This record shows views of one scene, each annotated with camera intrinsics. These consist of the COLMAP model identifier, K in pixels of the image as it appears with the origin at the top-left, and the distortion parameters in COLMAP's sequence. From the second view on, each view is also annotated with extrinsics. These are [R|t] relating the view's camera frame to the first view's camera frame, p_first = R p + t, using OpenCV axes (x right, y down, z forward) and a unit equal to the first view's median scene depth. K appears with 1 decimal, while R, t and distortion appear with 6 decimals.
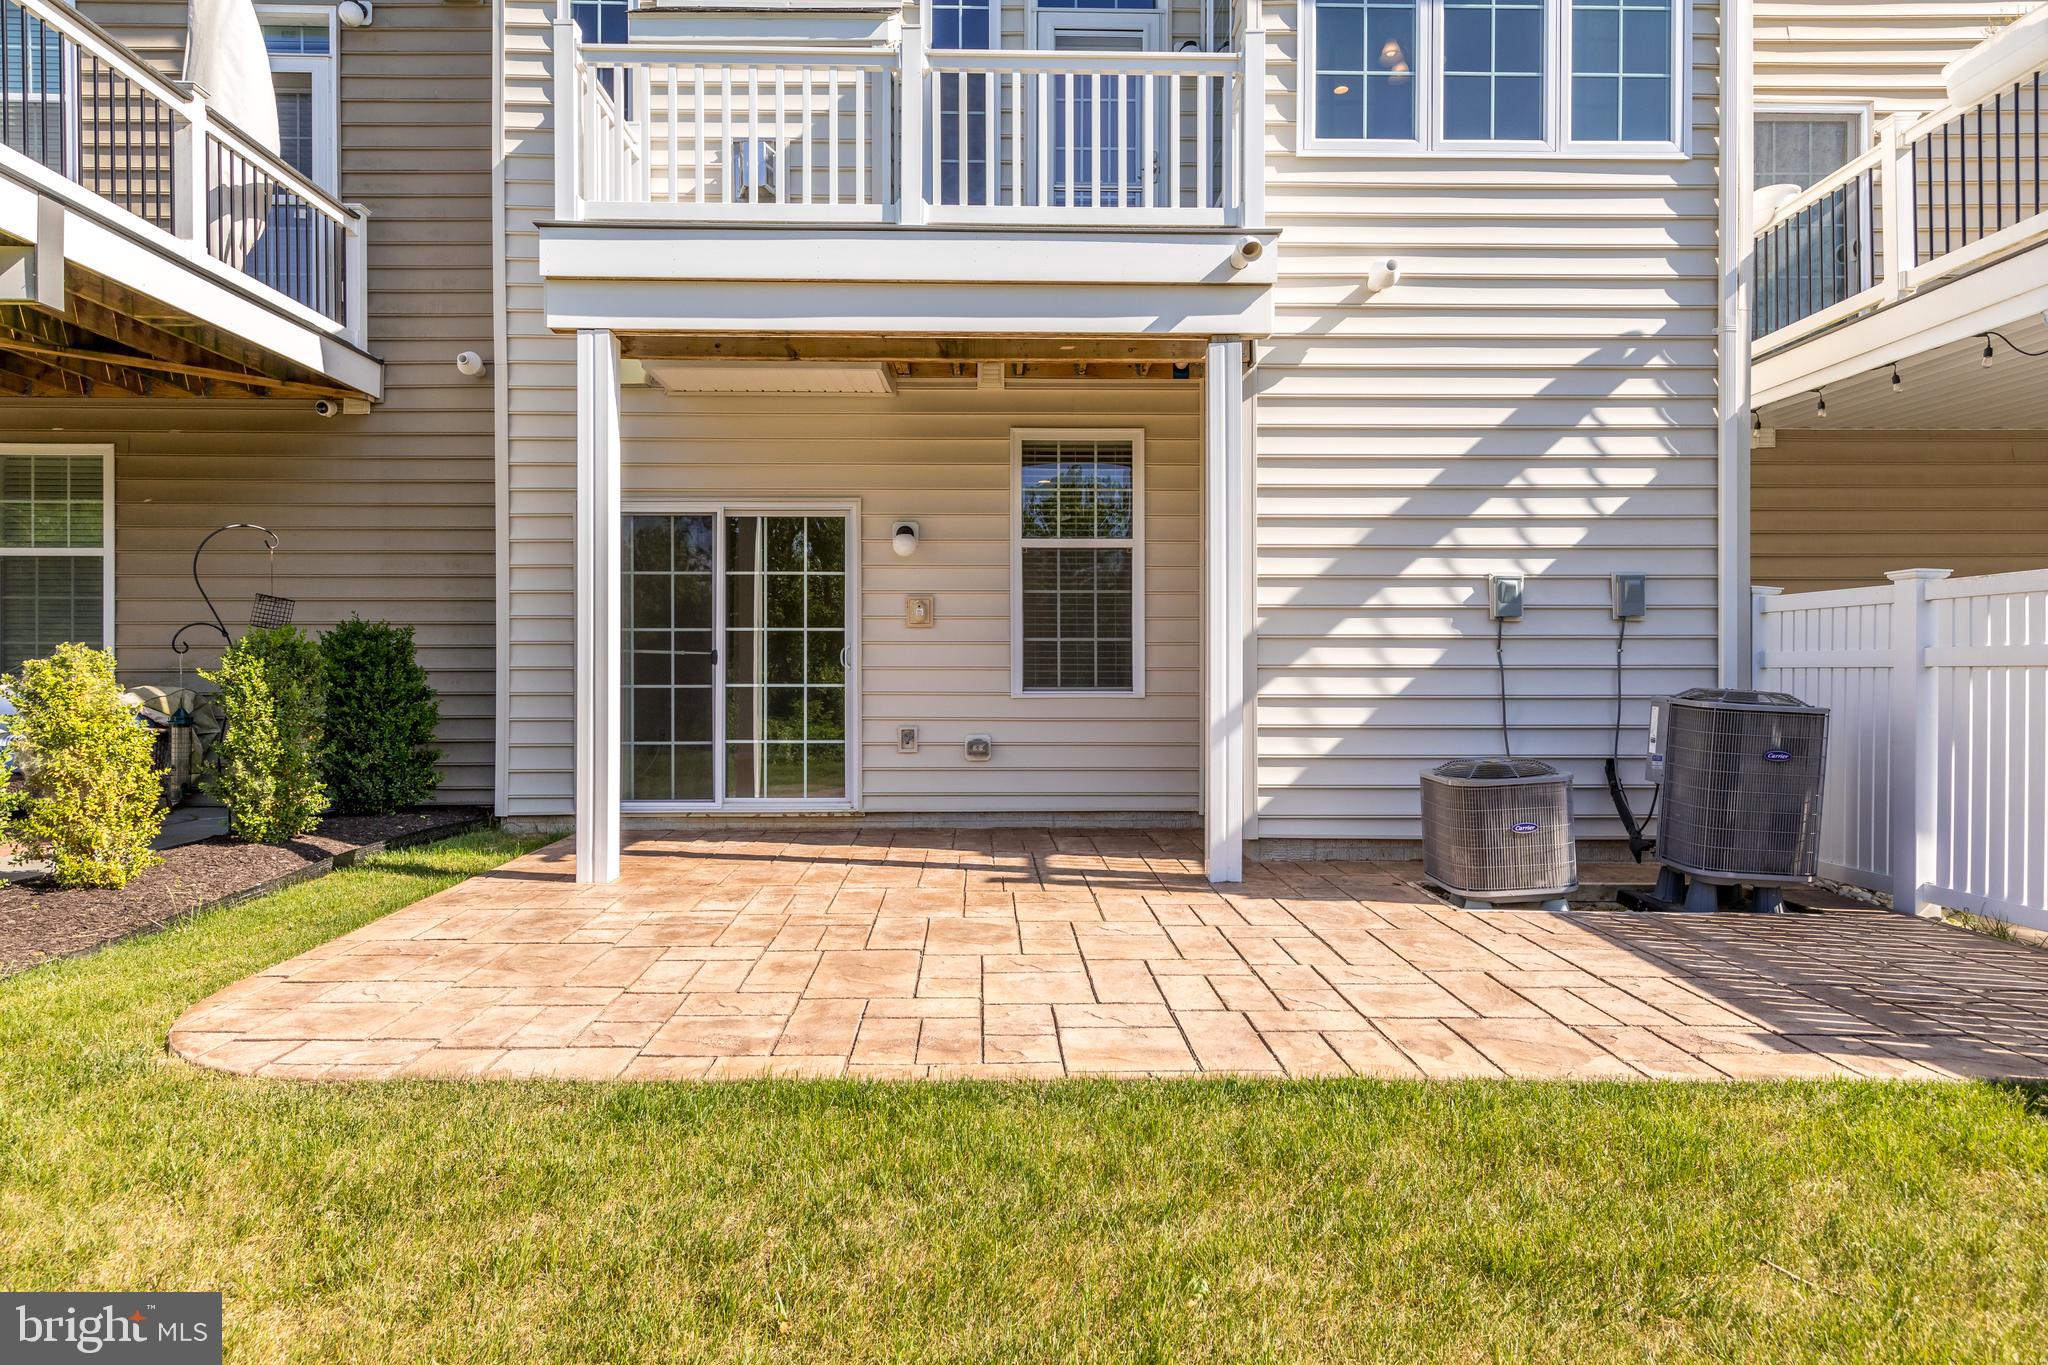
lens RADIAL K [[1176.9, 0, 1013.0], [0, 1176.9, 677.9], [0, 0, 1]] dist [-0.008383, -0.001087]
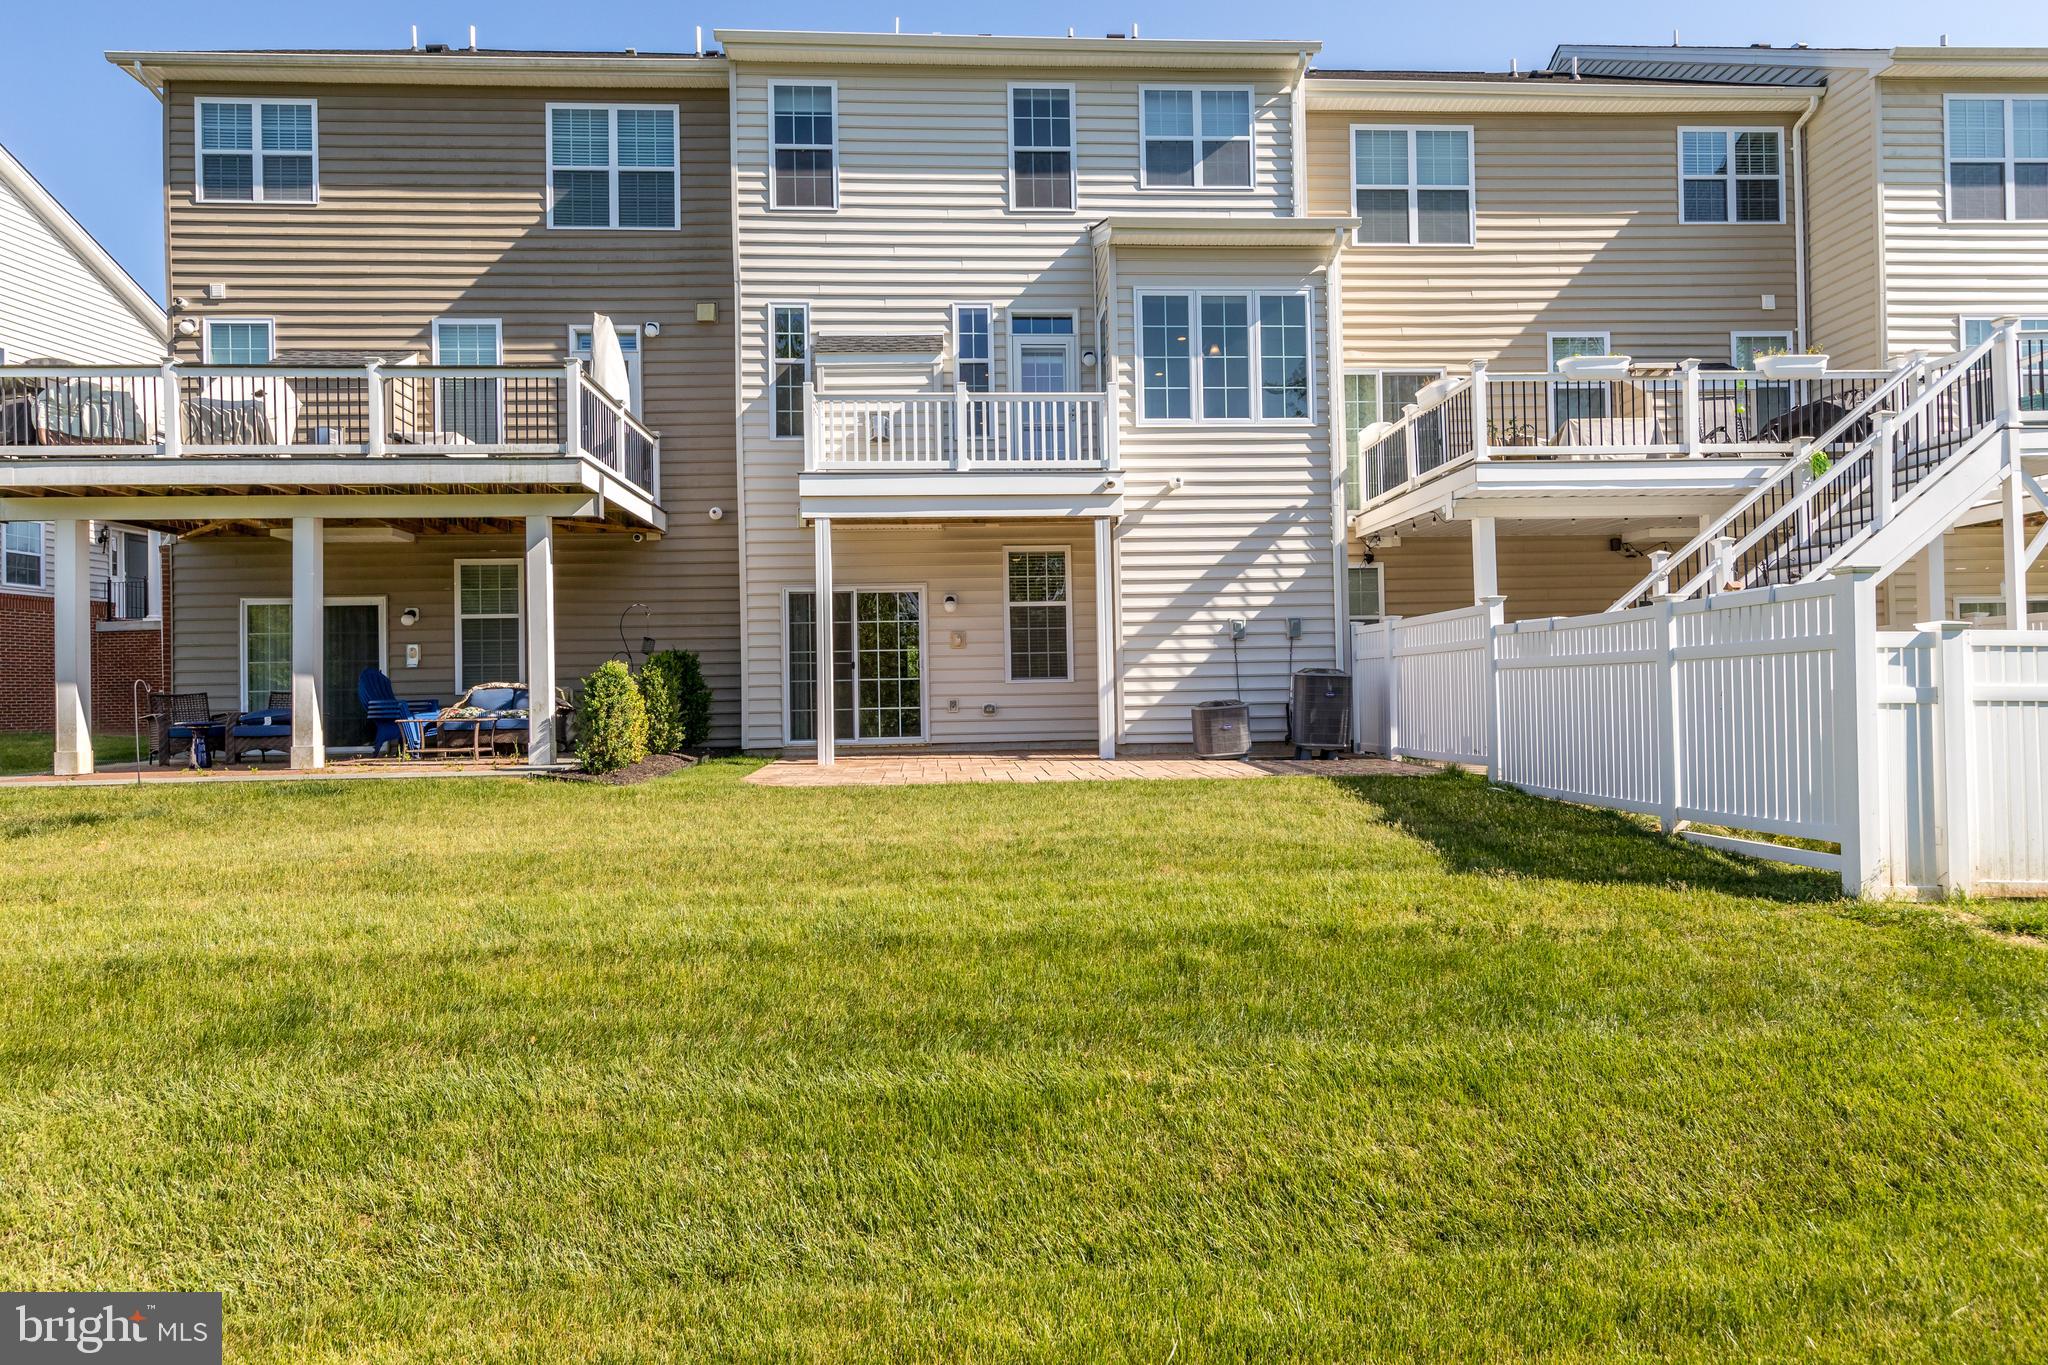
lens RADIAL K [[1176.9, 0, 1027.8], [0, 1176.9, 685.0], [0, 0, 1]] dist [-0.008383, -0.001087]
pose [[0.998599, -0.019333, 0.049256, -0.072702], [0.019887, 0.999744, -0.010784, 0.049258], [-0.049035, 0.011748, 0.998728, -1.135931]]
